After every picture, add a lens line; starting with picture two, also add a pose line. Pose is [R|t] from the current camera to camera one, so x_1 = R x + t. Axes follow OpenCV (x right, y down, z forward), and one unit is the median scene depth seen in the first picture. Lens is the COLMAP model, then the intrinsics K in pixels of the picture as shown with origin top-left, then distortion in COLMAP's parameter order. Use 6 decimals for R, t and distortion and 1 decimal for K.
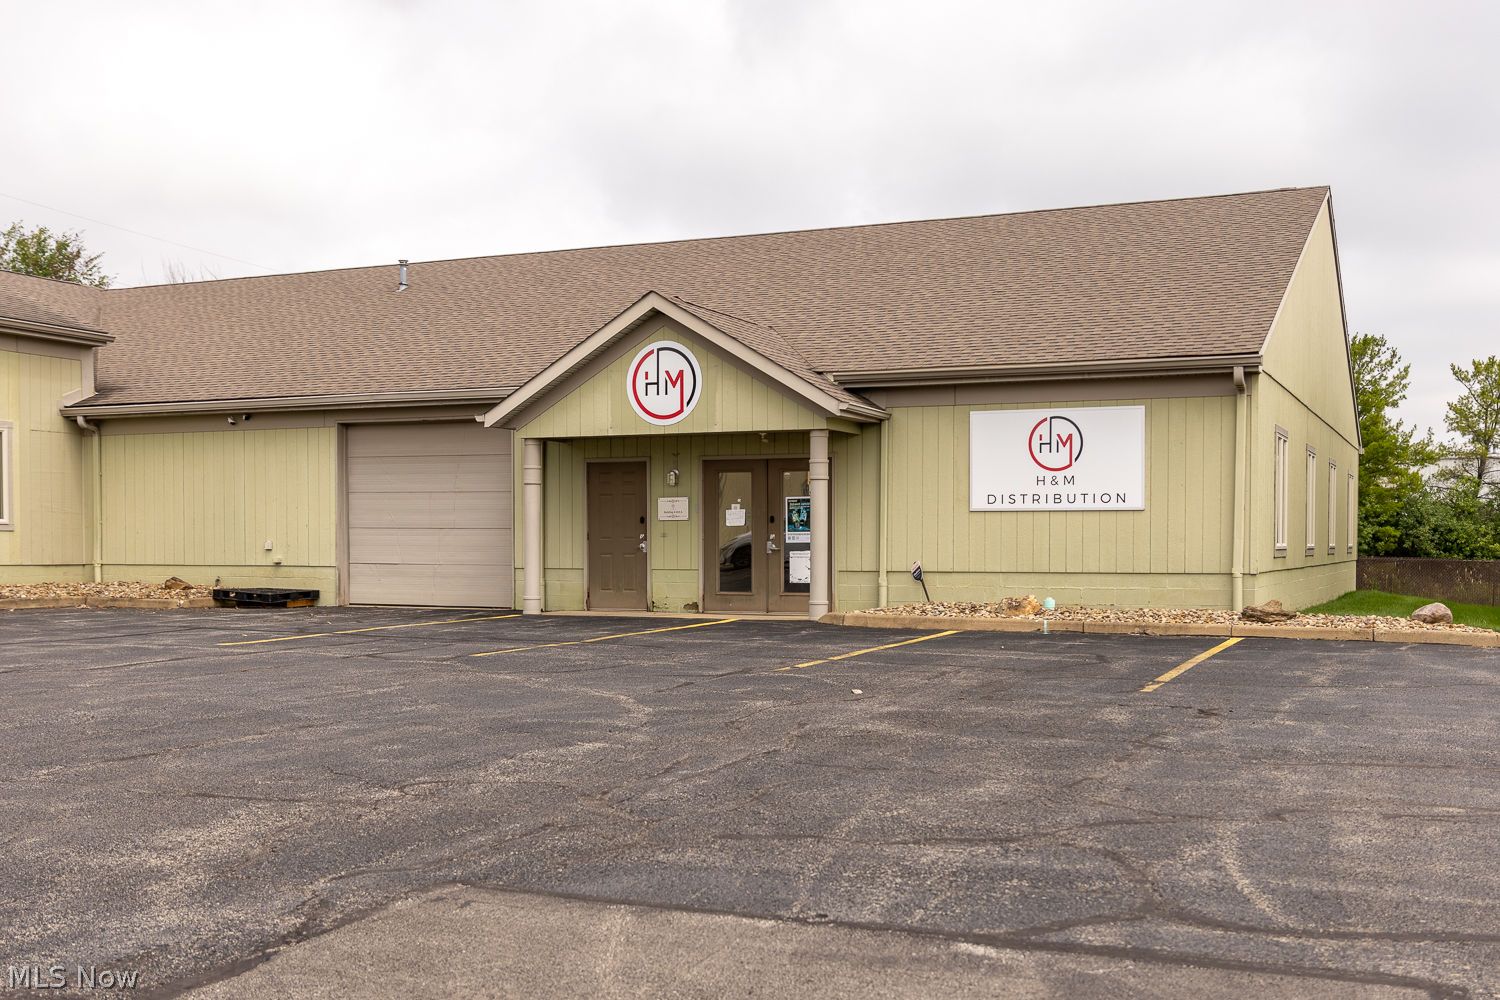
lens RADIAL K [[1511.5, 0, 750.8], [0, 1511.5, 504.9], [0, 0, 1]] dist [0.003026, 0.000000]
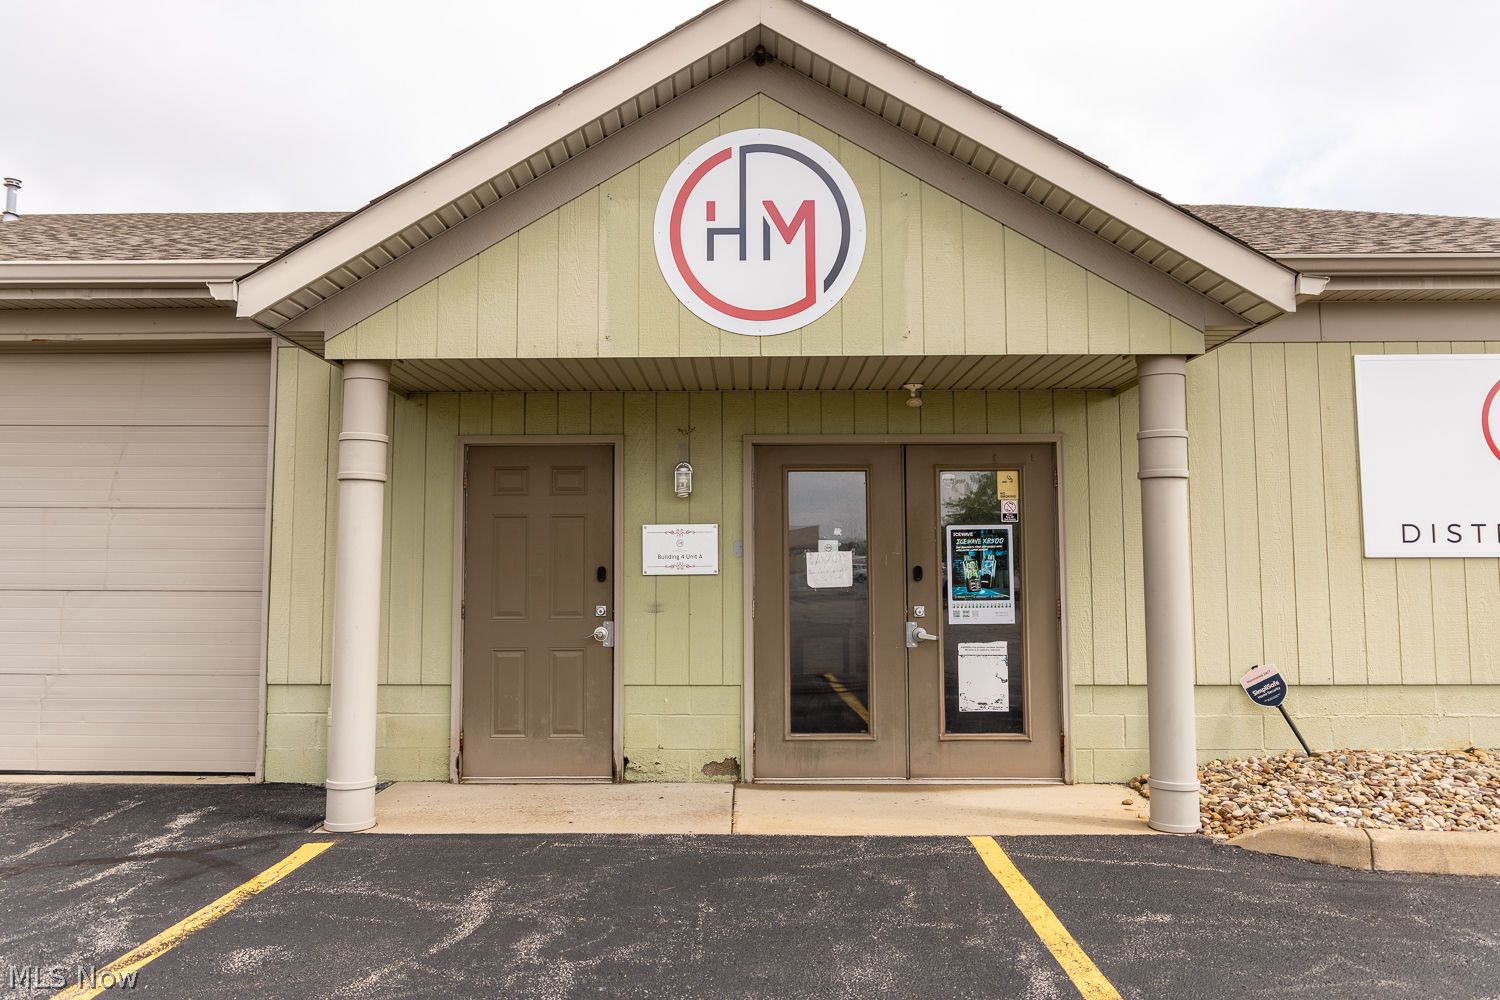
lens RADIAL K [[1002.0, 0, 730.7], [0, 1002.0, 482.0], [0, 0, 1]] dist [-0.004373, -0.006315]
pose [[0.921849, 0.034437, 0.386017, -0.158931], [-0.006806, 0.997329, -0.072720, 0.004332], [-0.387490, 0.064410, 0.919621, 0.740675]]
